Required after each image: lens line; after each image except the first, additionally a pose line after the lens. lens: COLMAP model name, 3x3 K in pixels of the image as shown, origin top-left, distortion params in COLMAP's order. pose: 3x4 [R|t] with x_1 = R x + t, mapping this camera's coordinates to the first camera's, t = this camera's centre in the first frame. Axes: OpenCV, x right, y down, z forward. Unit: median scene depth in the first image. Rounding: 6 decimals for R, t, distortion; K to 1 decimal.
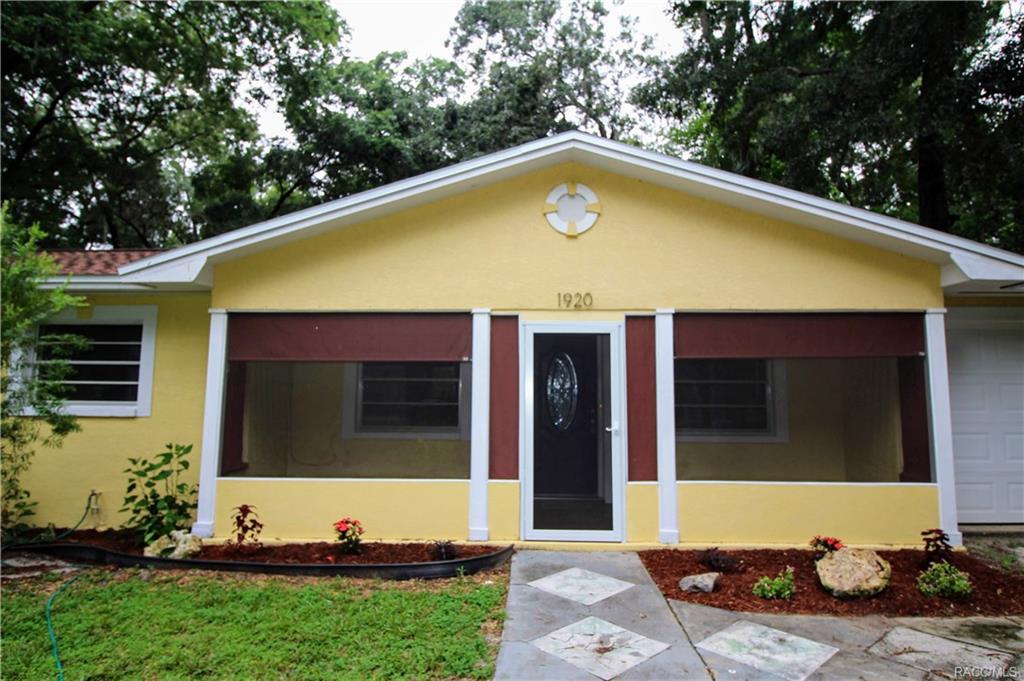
lens RADIAL K [[551.7, 0, 511.8], [0, 551.7, 339.4], [0, 0, 1]] dist [-0.025190, -0.000206]
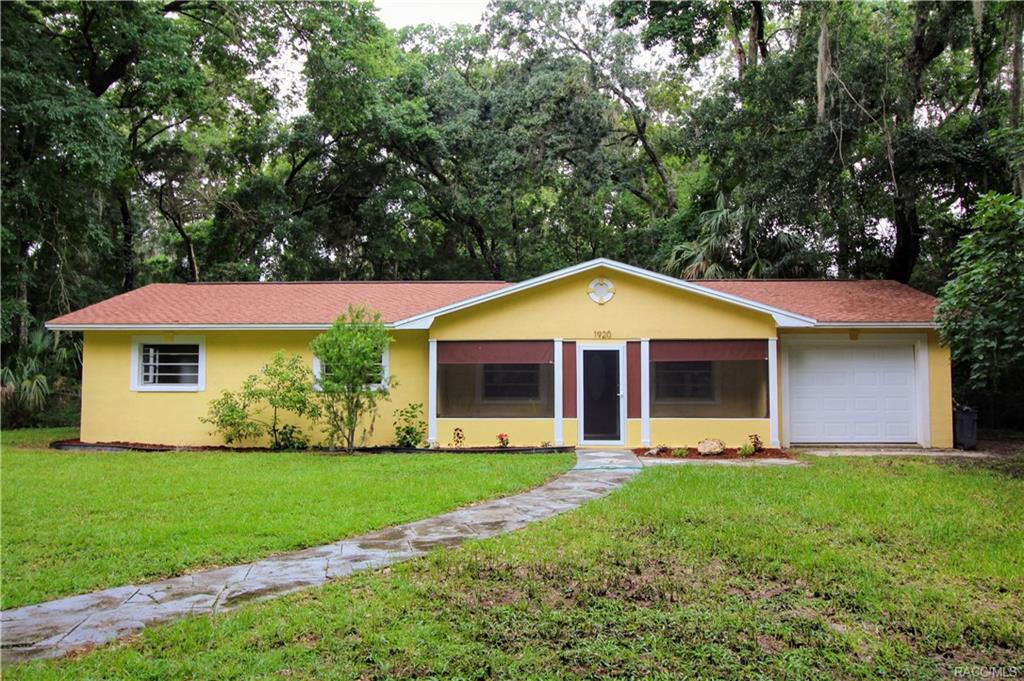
lens RADIAL K [[851.0, 0, 512.5], [0, 851.0, 339.9], [0, 0, 1]] dist [0.000734, 0.001179]
pose [[0.999978, -0.006133, -0.002417, -0.226019], [0.006249, 0.998654, 0.051496, -0.221709], [0.002098, -0.051510, 0.998670, -2.284470]]
